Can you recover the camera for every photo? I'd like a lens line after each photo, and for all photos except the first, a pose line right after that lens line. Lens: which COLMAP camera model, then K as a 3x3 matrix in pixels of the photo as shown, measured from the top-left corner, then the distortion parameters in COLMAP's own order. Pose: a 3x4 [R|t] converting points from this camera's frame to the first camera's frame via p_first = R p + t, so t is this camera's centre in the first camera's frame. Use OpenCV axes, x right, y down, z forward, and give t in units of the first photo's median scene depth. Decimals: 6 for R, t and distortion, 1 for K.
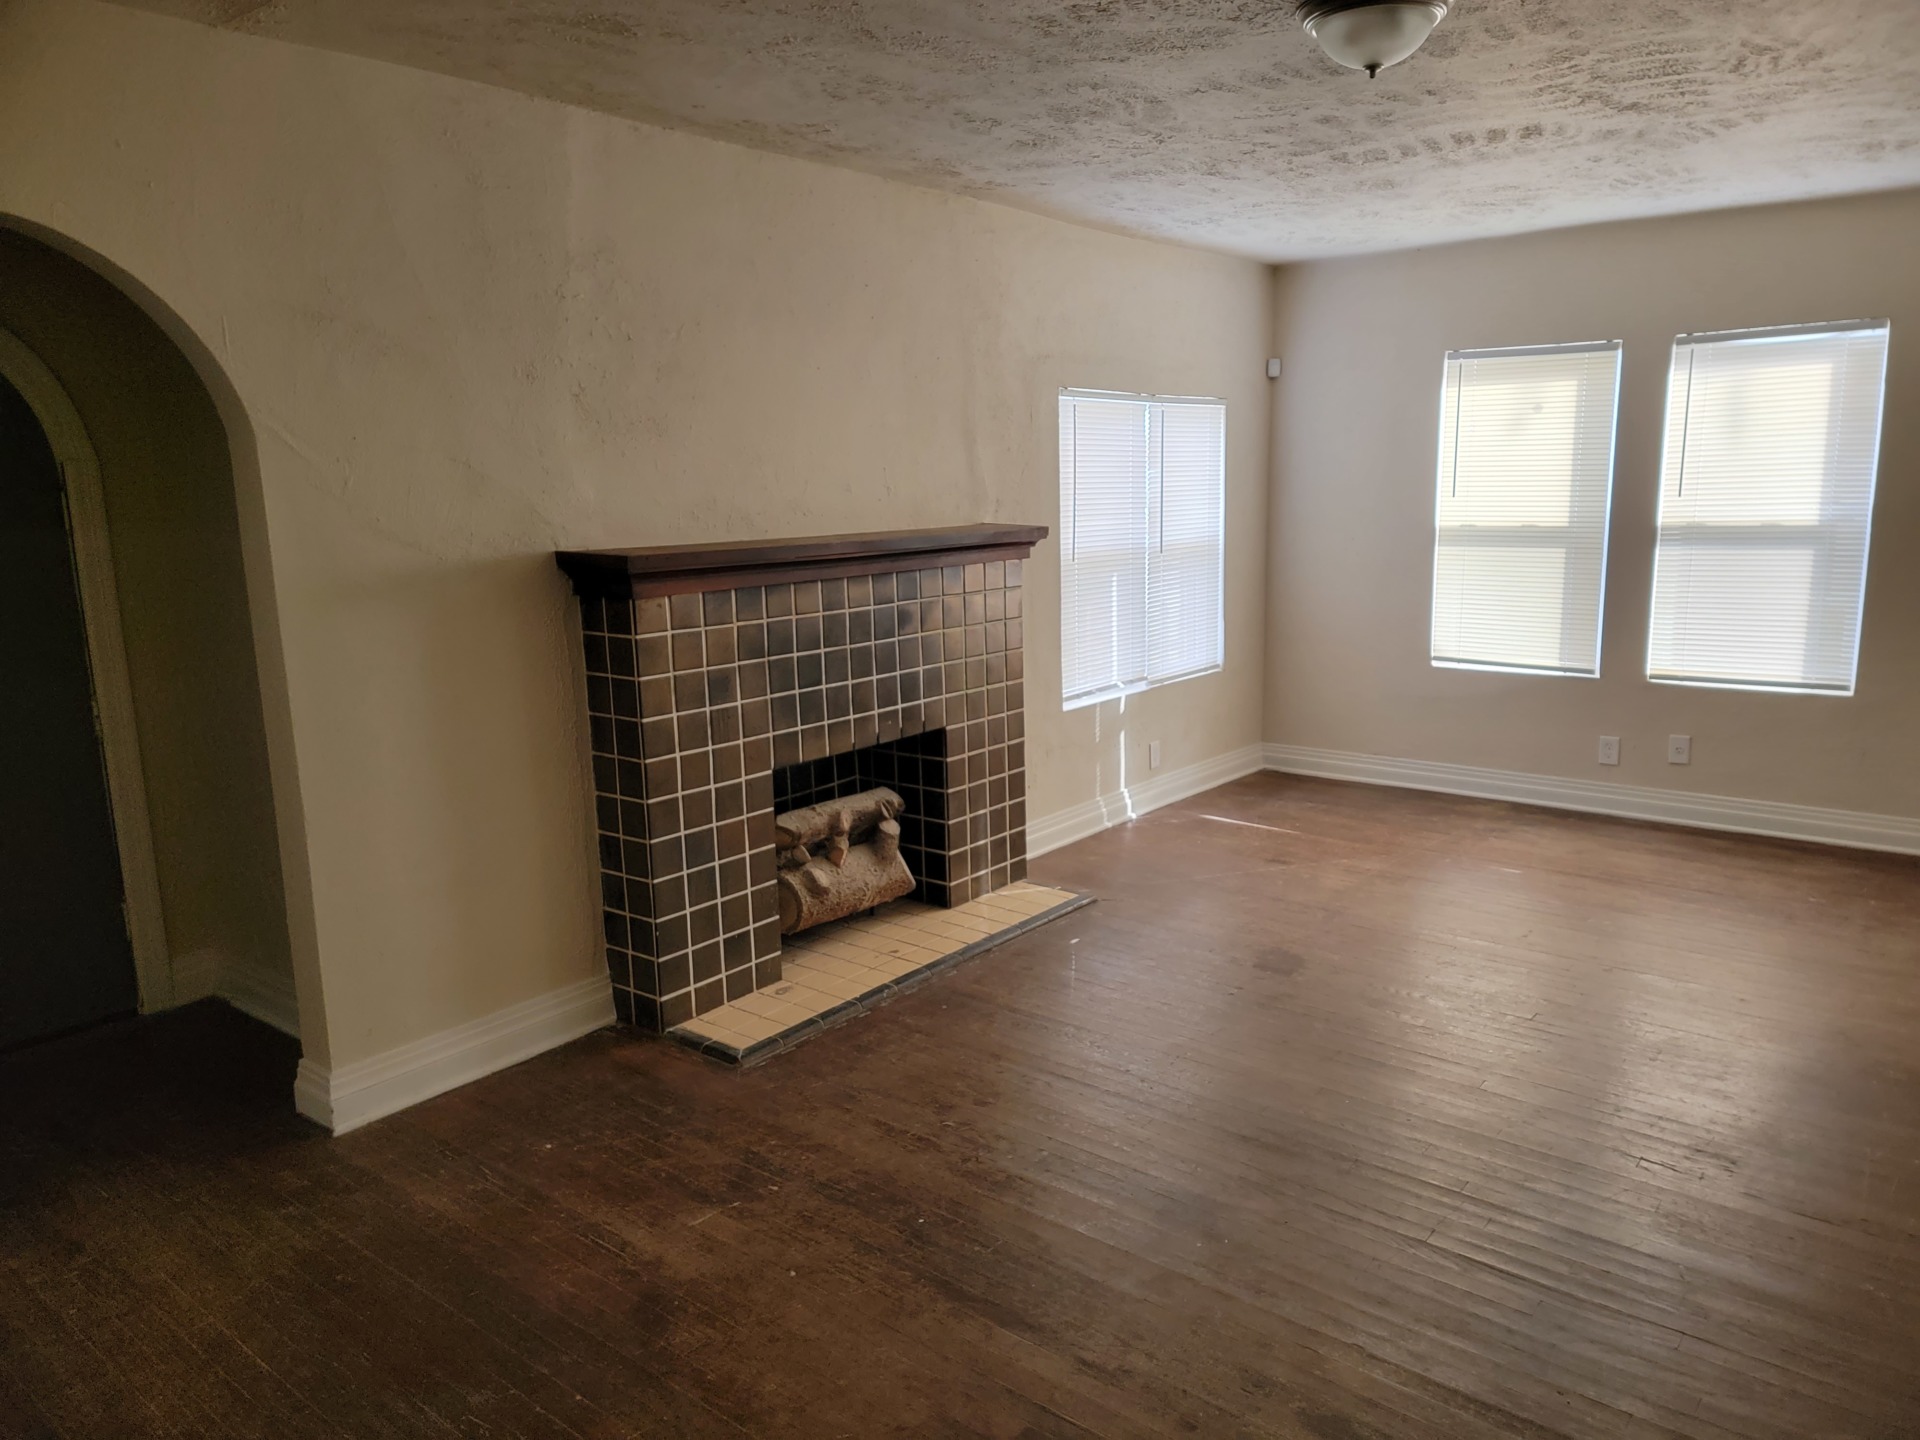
lens RADIAL K [[1325.6, 0, 990.4], [0, 1325.6, 717.9], [0, 0, 1]] dist [0.094923, -0.081647]
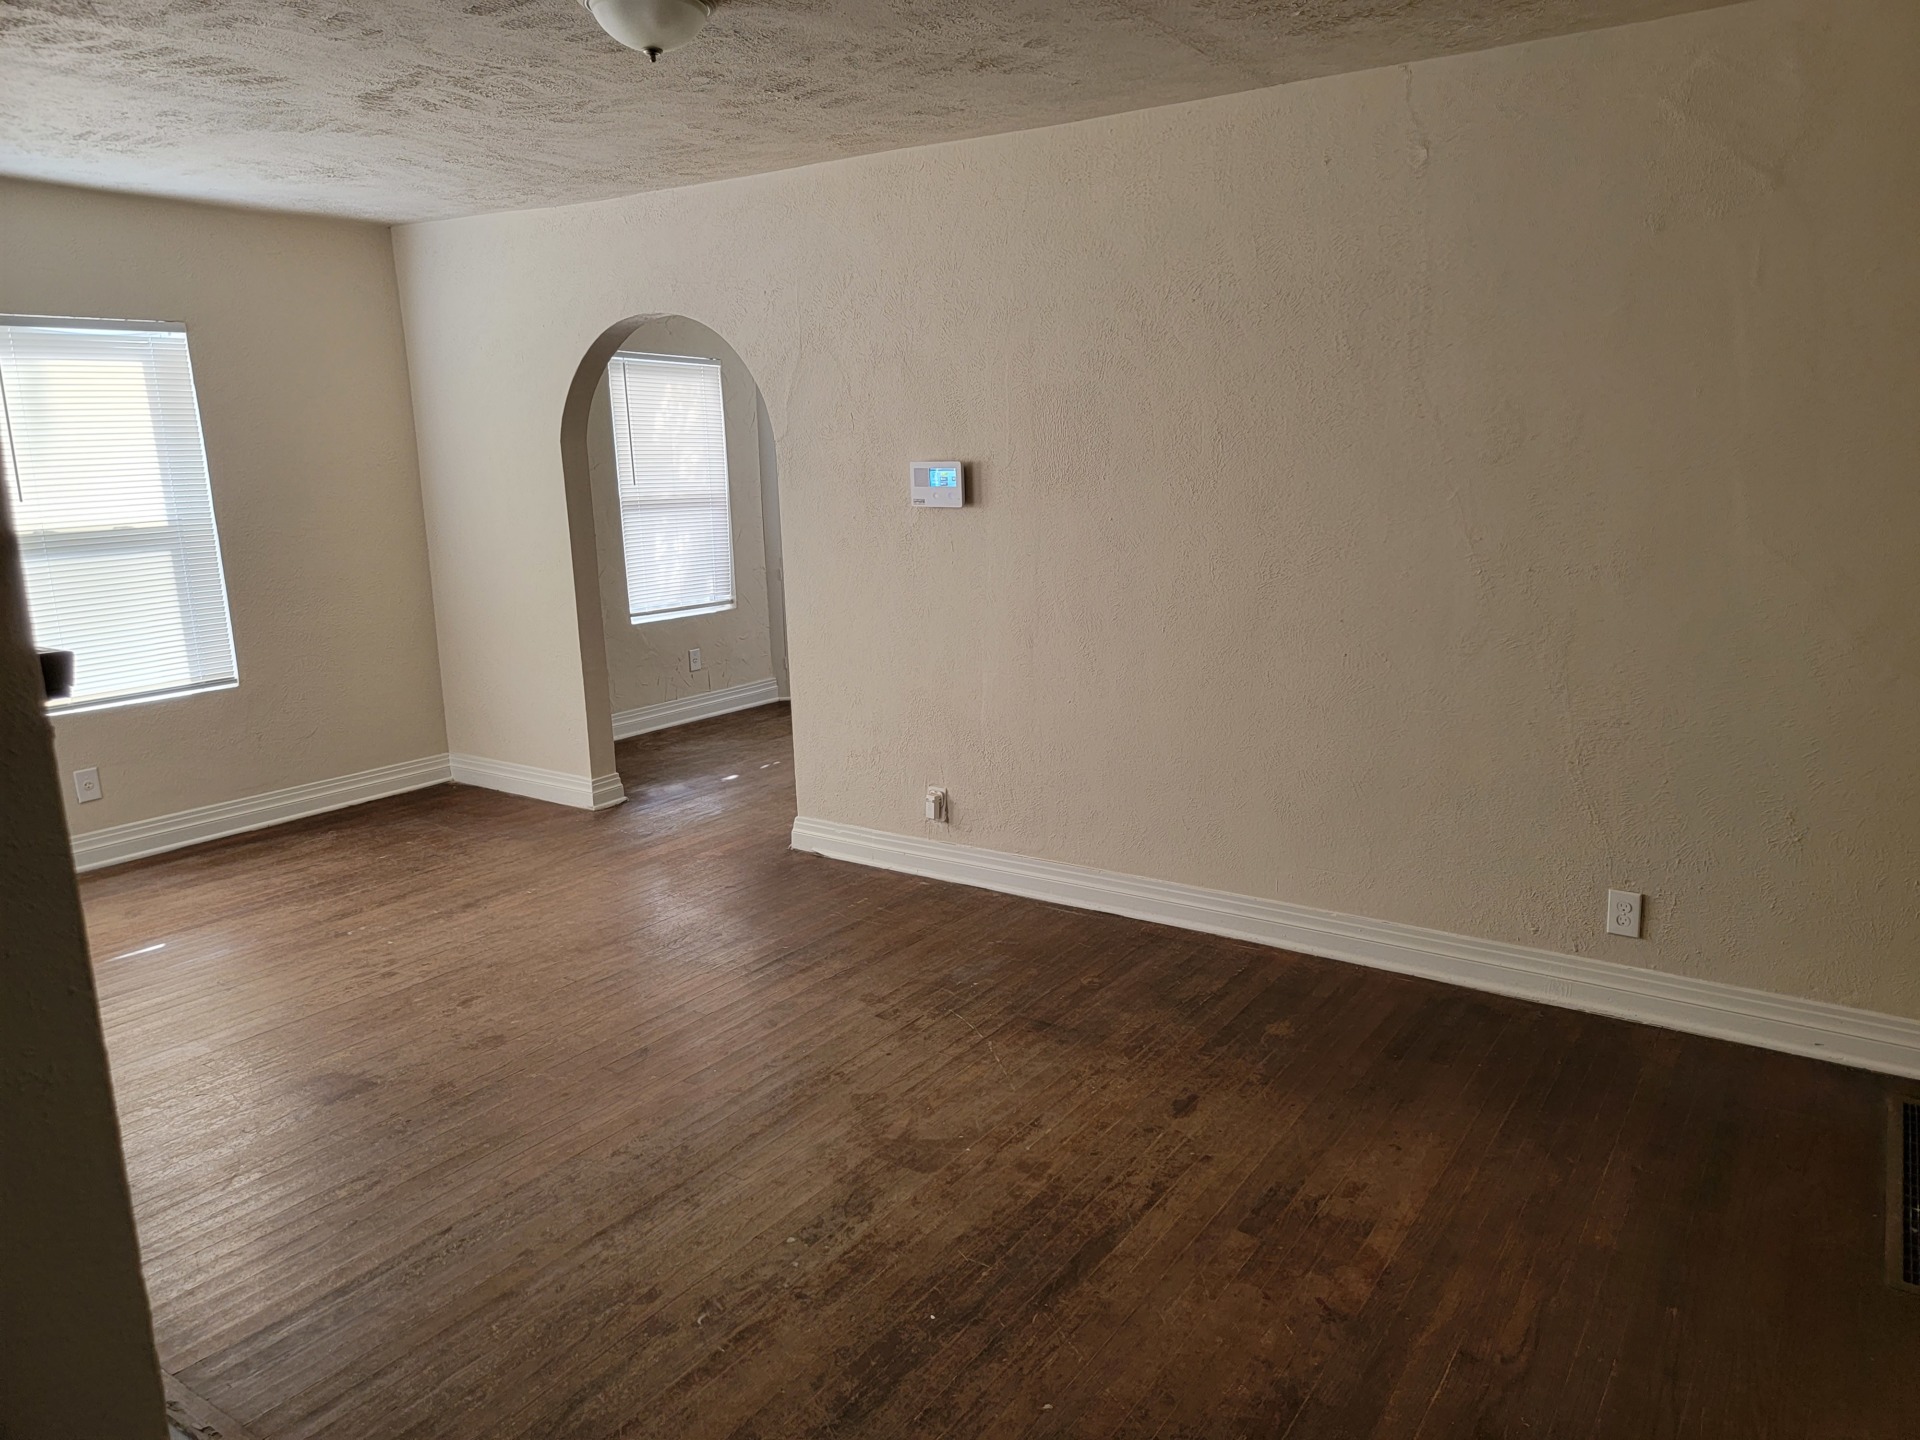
lens RADIAL K [[1325.6, 0, 990.4], [0, 1325.6, 717.9], [0, 0, 1]] dist [0.094923, -0.081647]
pose [[-0.080773, -0.181200, 0.980124, -0.539683], [0.197548, 0.960919, 0.193930, -0.099701], [-0.976960, 0.209286, -0.041821, 0.599671]]
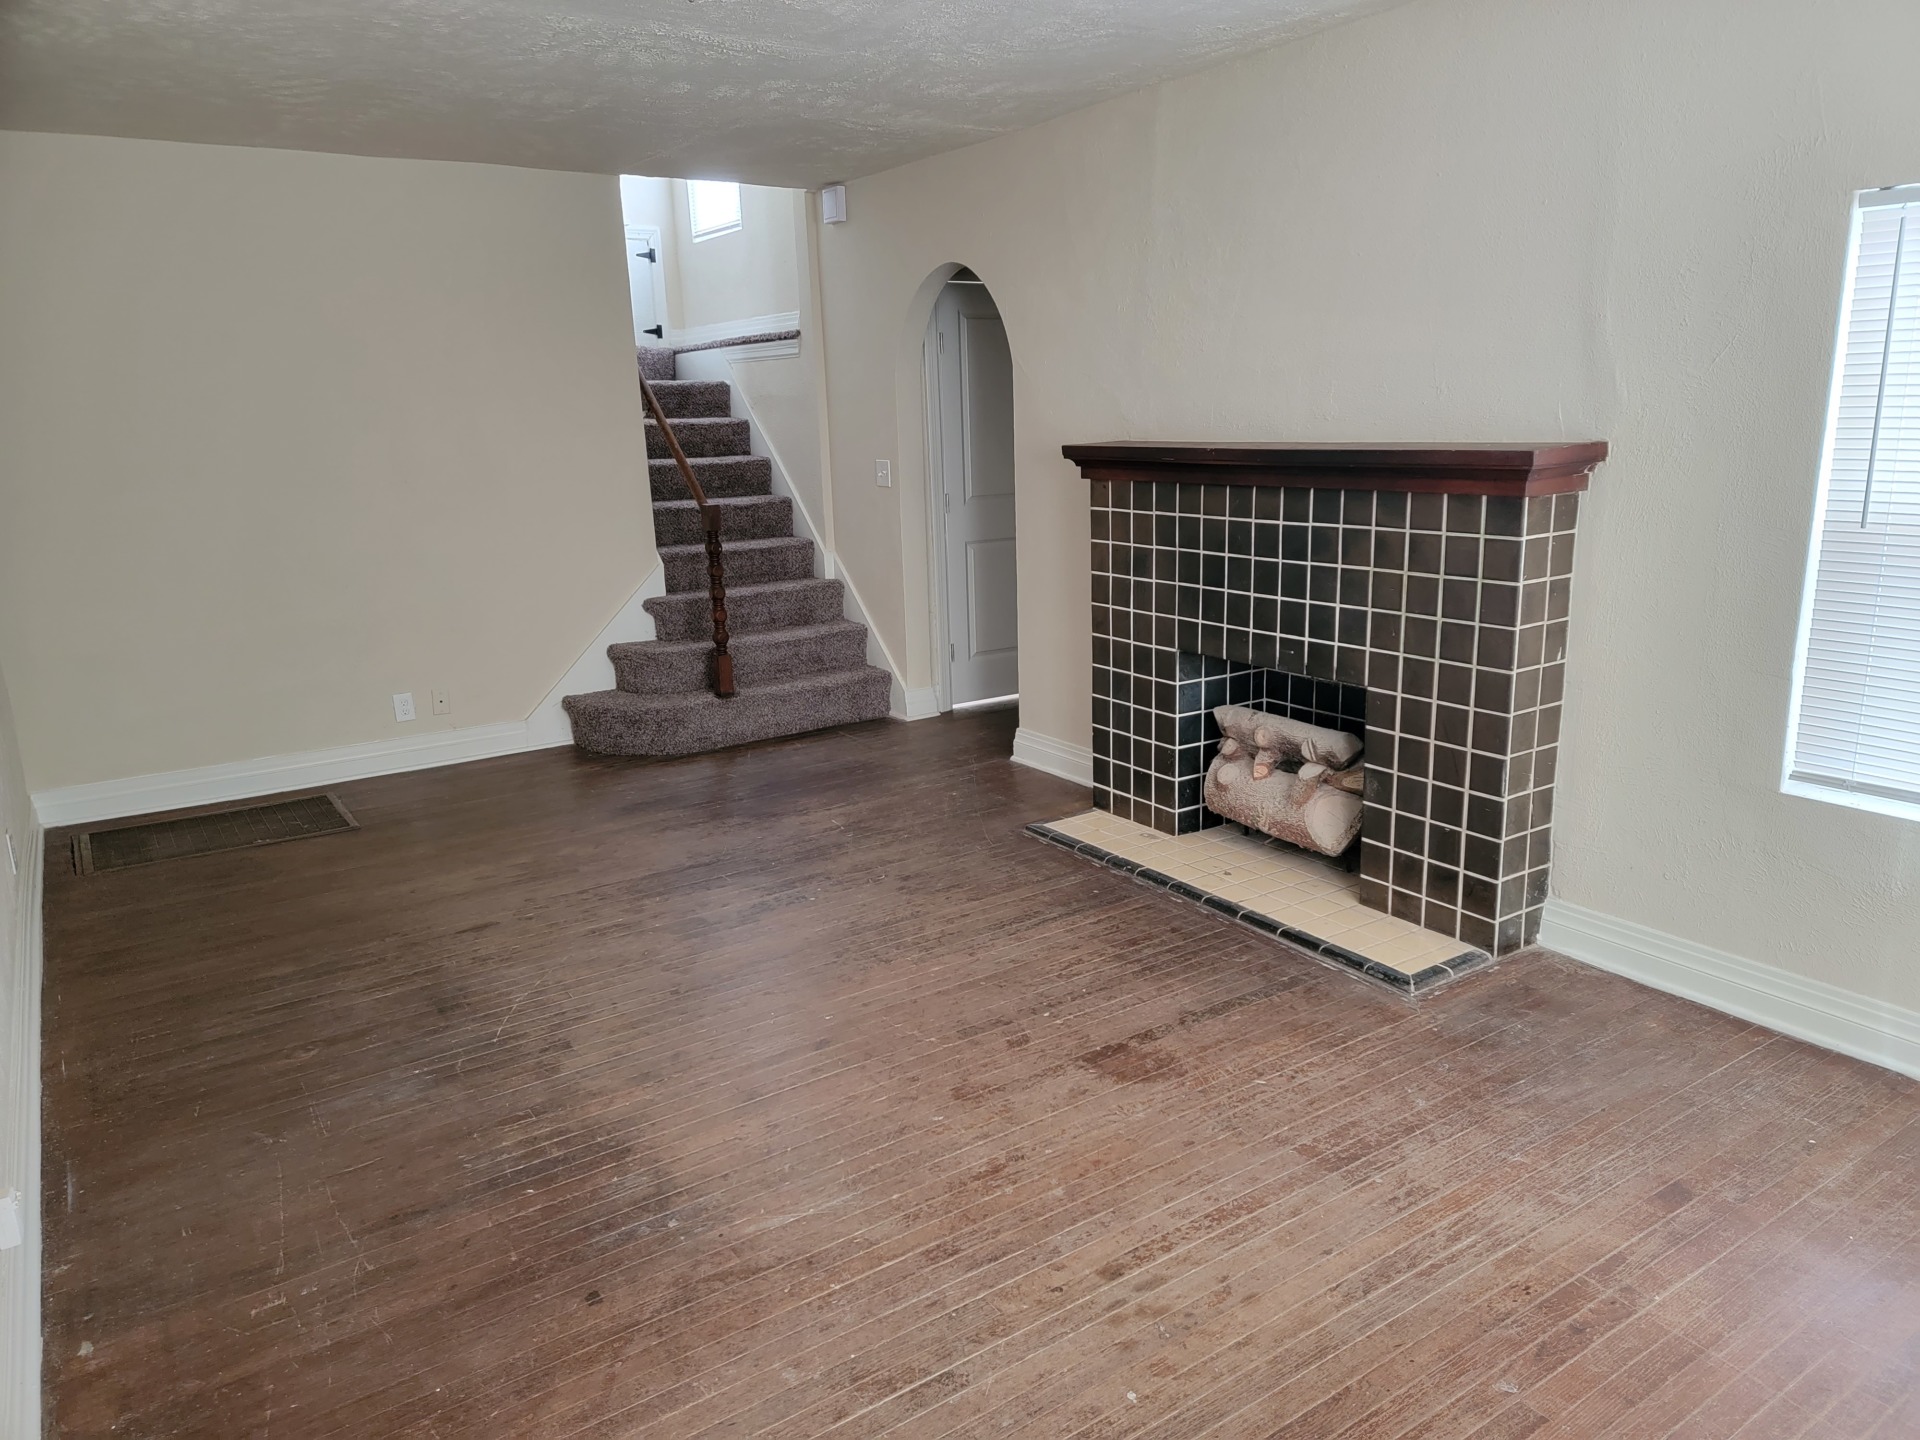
lens RADIAL K [[1325.6, 0, 990.4], [0, 1325.6, 717.9], [0, 0, 1]] dist [0.094923, -0.081647]
pose [[-0.298888, 0.249420, -0.921117, 0.851885], [-0.137939, 0.943811, 0.300324, -0.202467], [0.944266, 0.216821, -0.247689, 1.048094]]
